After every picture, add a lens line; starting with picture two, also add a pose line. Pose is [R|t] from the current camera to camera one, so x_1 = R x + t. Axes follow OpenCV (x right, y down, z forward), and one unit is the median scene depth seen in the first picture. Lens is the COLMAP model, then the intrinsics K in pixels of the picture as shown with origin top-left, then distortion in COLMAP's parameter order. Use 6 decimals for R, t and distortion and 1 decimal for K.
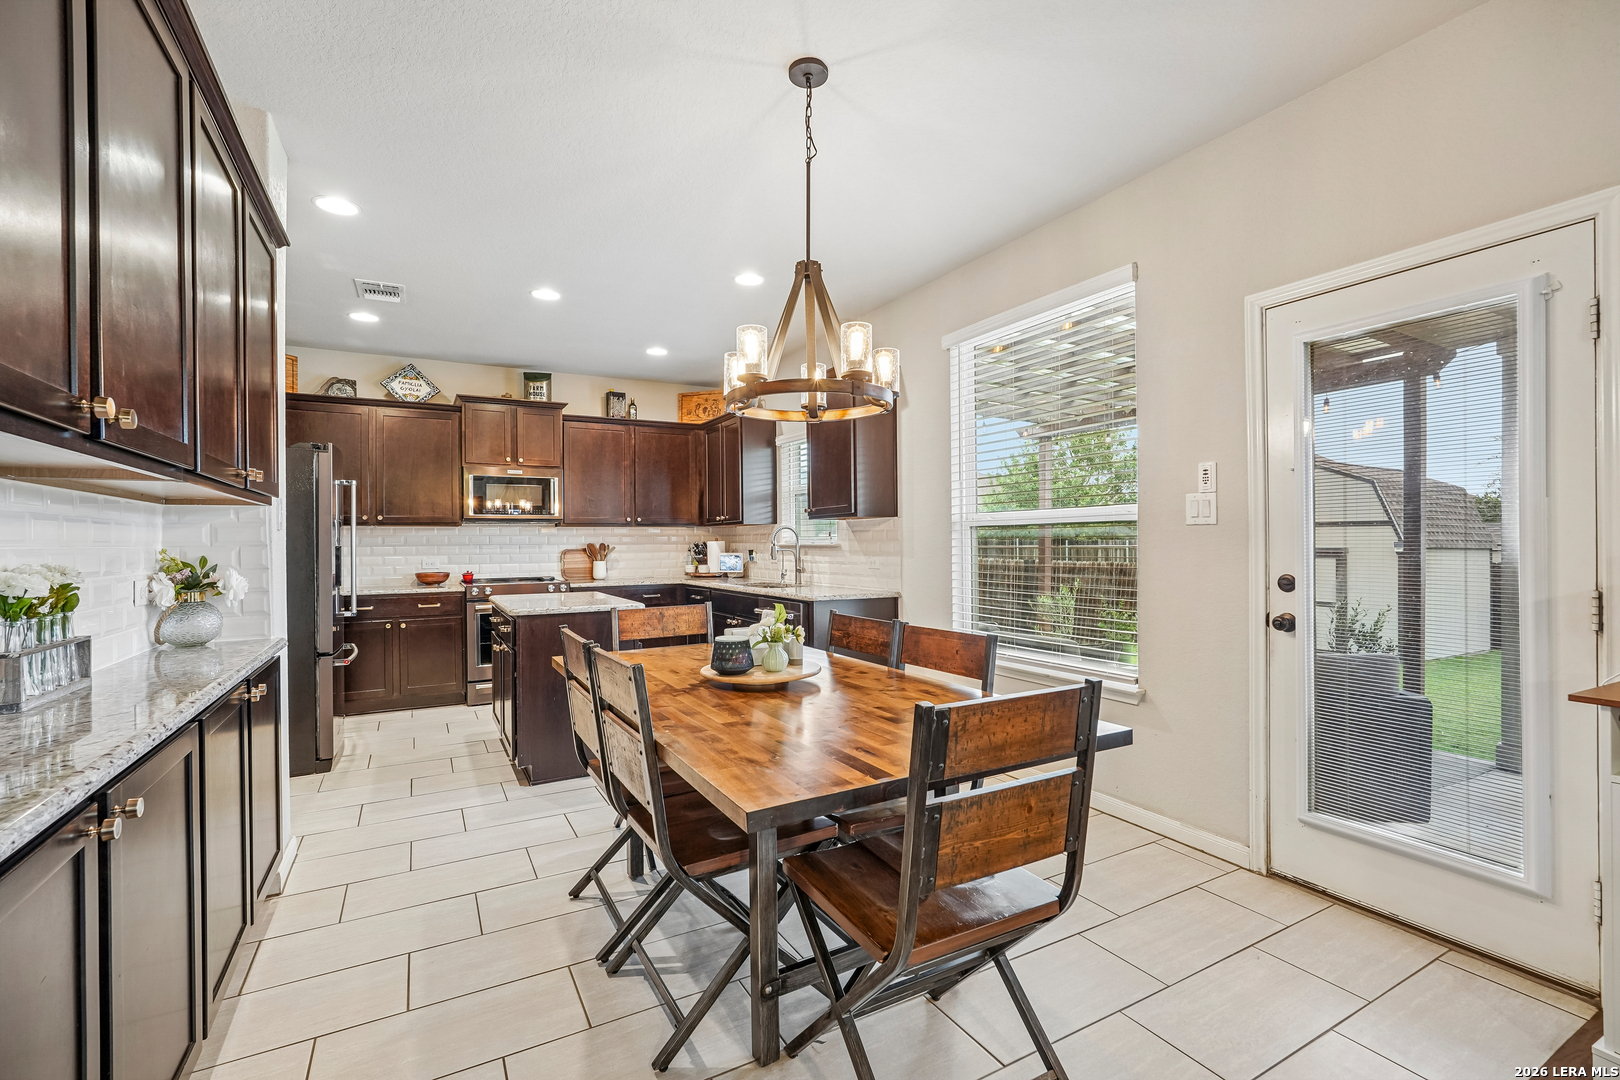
lens RADIAL K [[713.9, 0, 802.8], [0, 713.9, 540.5], [0, 0, 1]] dist [-0.016101, 0.008319]
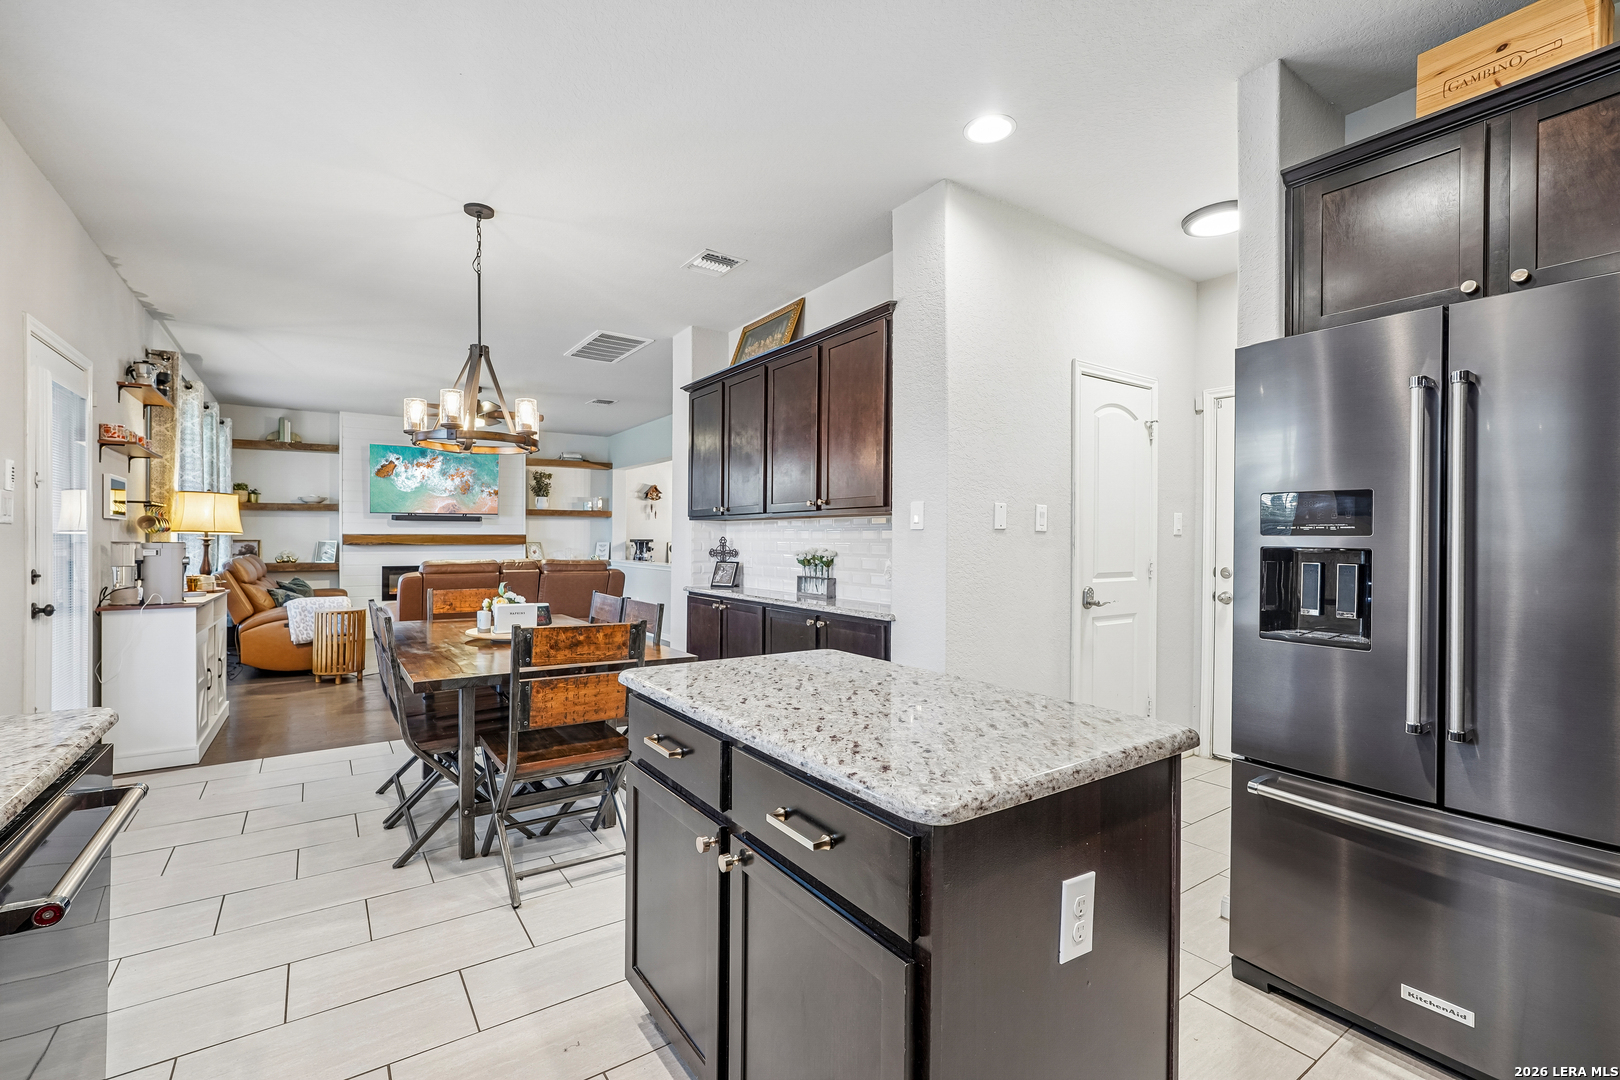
lens RADIAL K [[713.9, 0, 799.3], [0, 713.9, 540.0], [0, 0, 1]] dist [-0.016101, 0.008319]
pose [[-0.995620, 0.002204, -0.093466, -0.193826], [0.002256, 0.999997, -0.000451, 0.001713], [0.093465, -0.000660, -0.995622, 0.966952]]
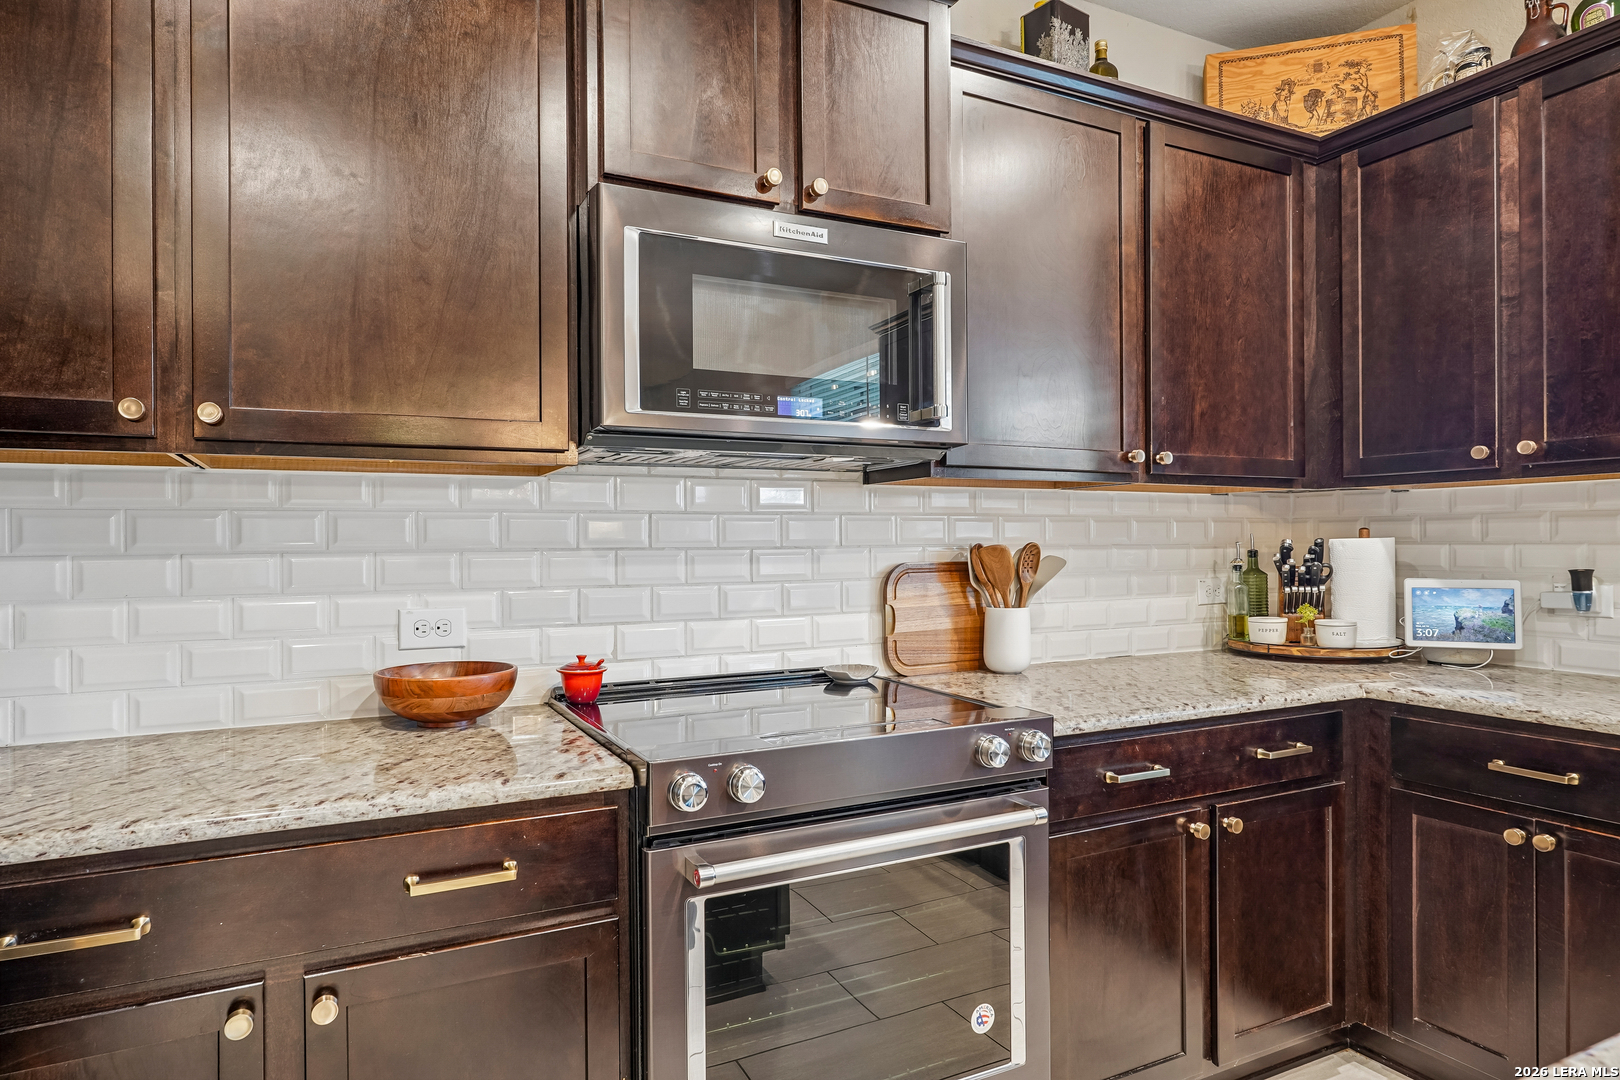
lens RADIAL K [[947.8, 0, 801.8], [0, 947.8, 542.3], [0, 0, 1]] dist [-0.002409, 0.000526]
pose [[0.999318, 0.003164, -0.036778, -0.382323], [-0.003050, 0.999990, 0.003170, 0.002555], [0.036788, -0.003056, 0.999318, 0.675817]]
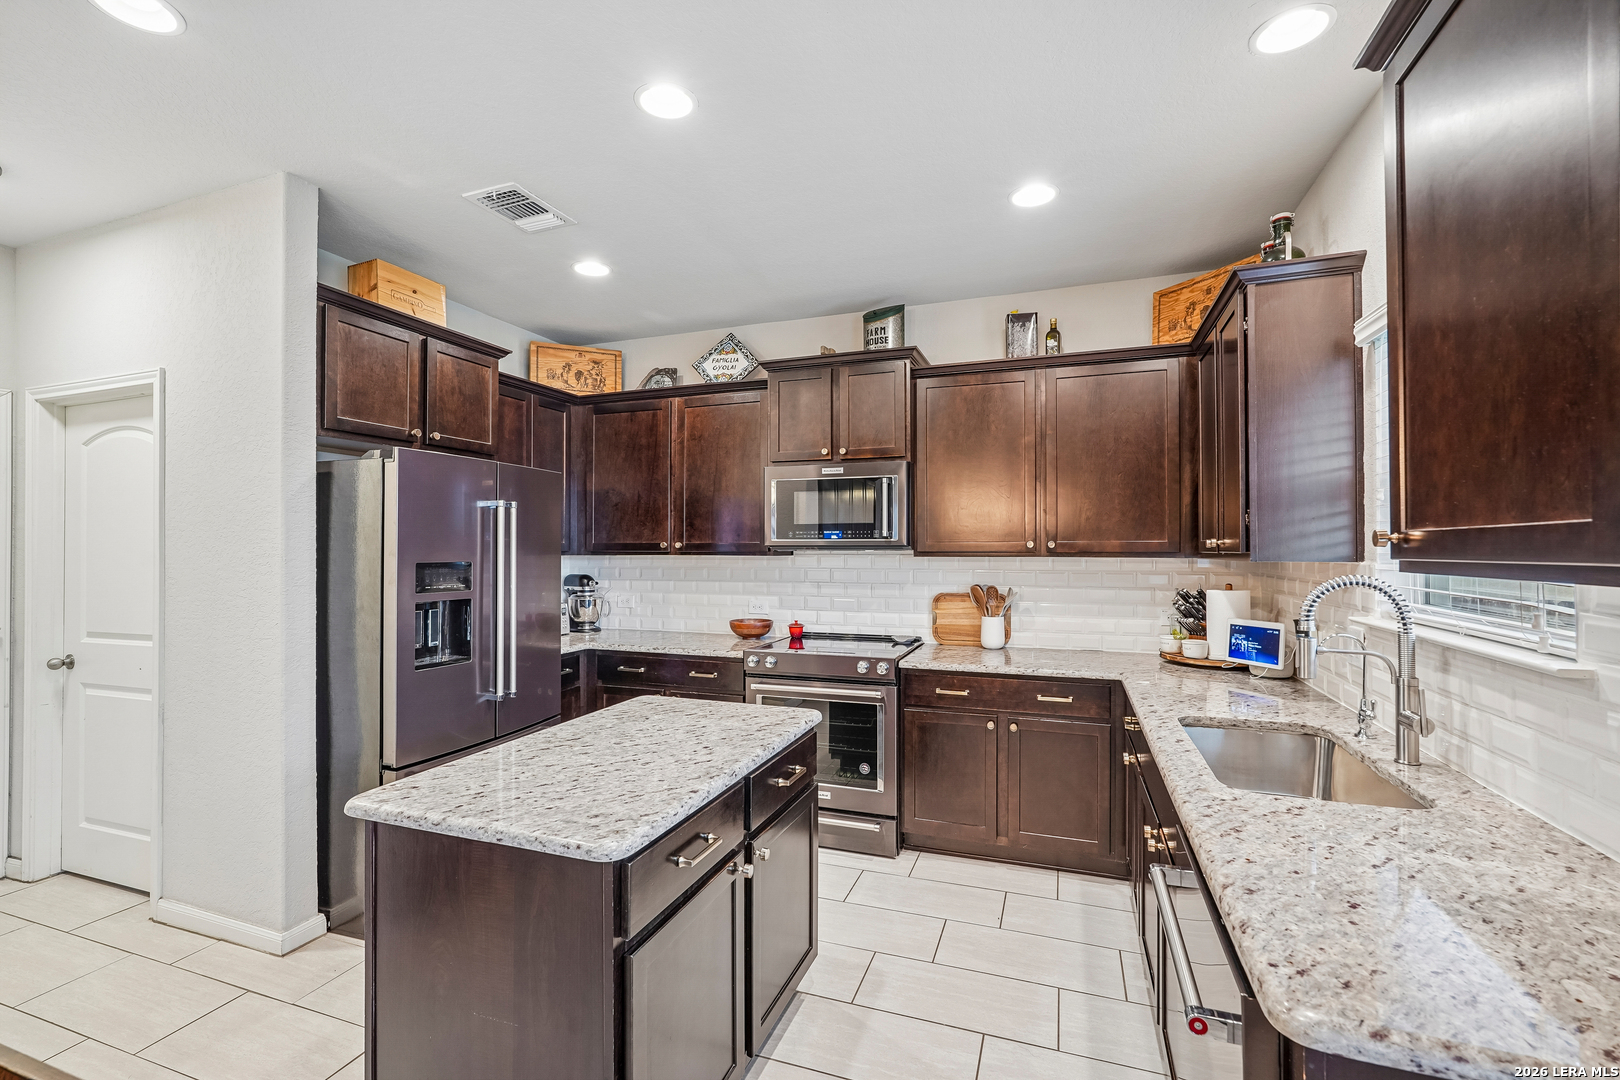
lens RADIAL K [[713.9, 0, 805.9], [0, 713.9, 542.1], [0, 0, 1]] dist [-0.016101, 0.008319]
pose [[0.657258, 0.002575, -0.753661, 0.050891], [-0.003723, 0.999993, 0.000170, -0.032736], [0.753656, 0.002694, 0.657263, 0.556398]]
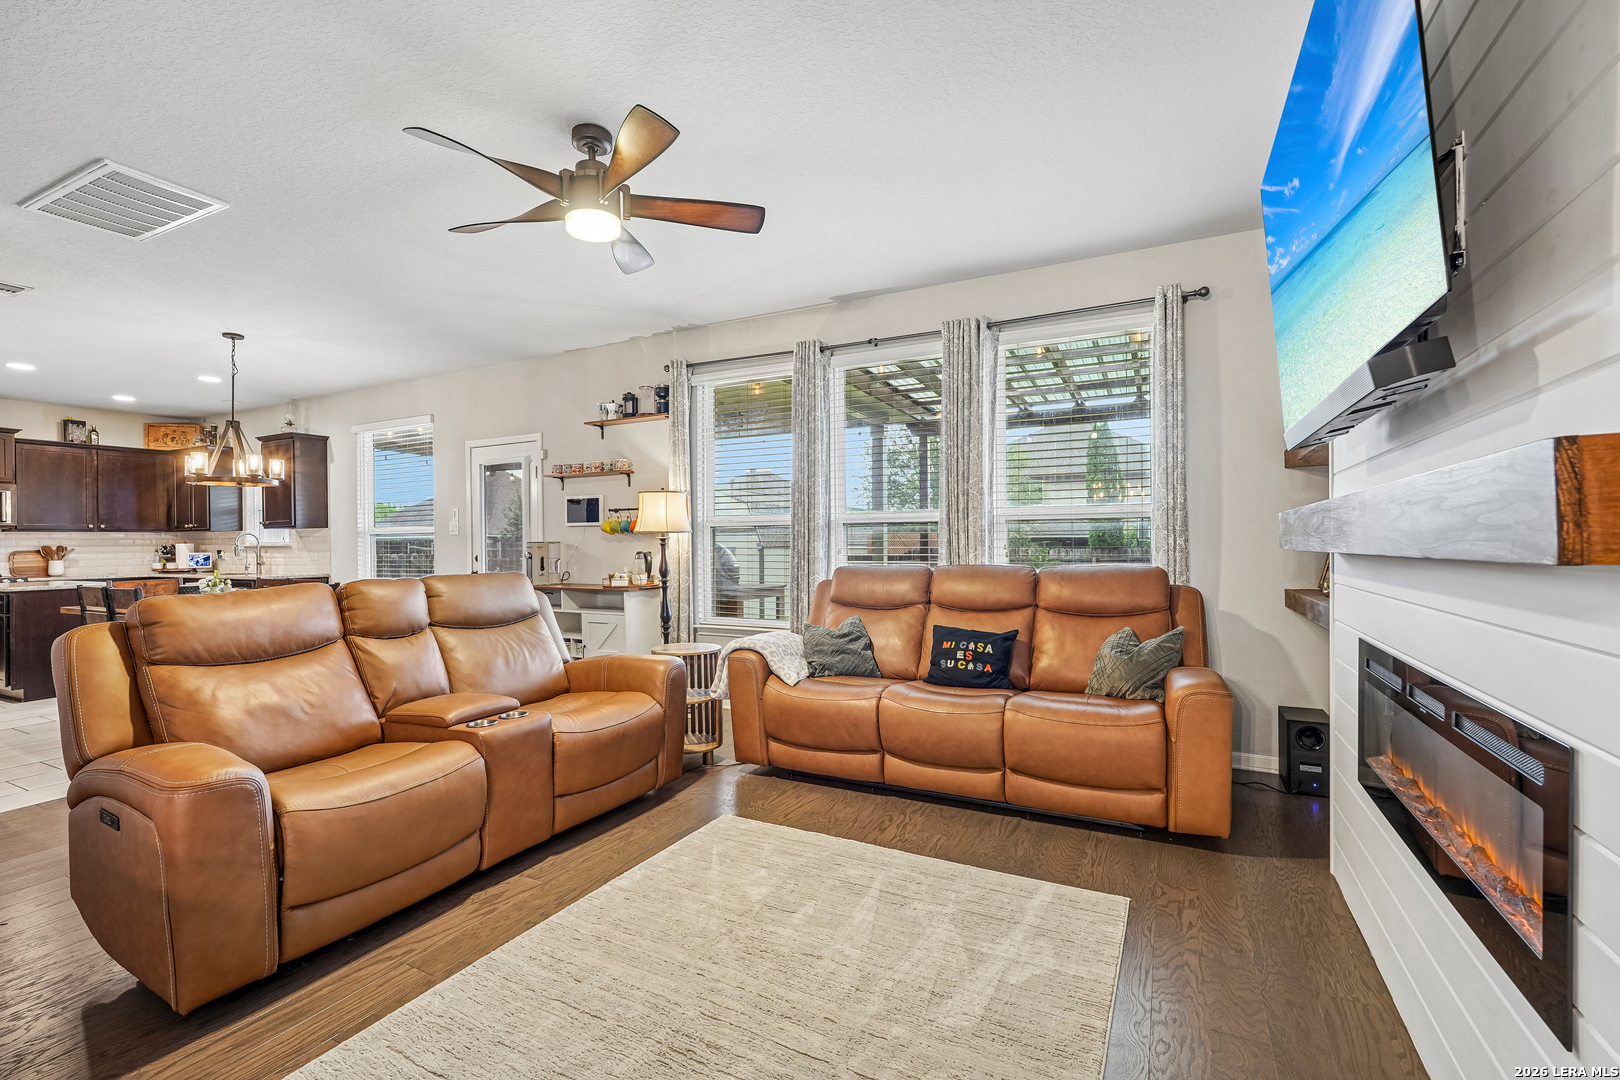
lens RADIAL K [[713.9, 0, 806.3], [0, 713.9, 544.5], [0, 0, 1]] dist [-0.016101, 0.008319]
pose [[0.828820, -0.003130, 0.559507, 0.100506], [0.002918, 0.999995, 0.001273, 0.004508], [-0.559508, 0.000578, 0.828825, -0.745692]]
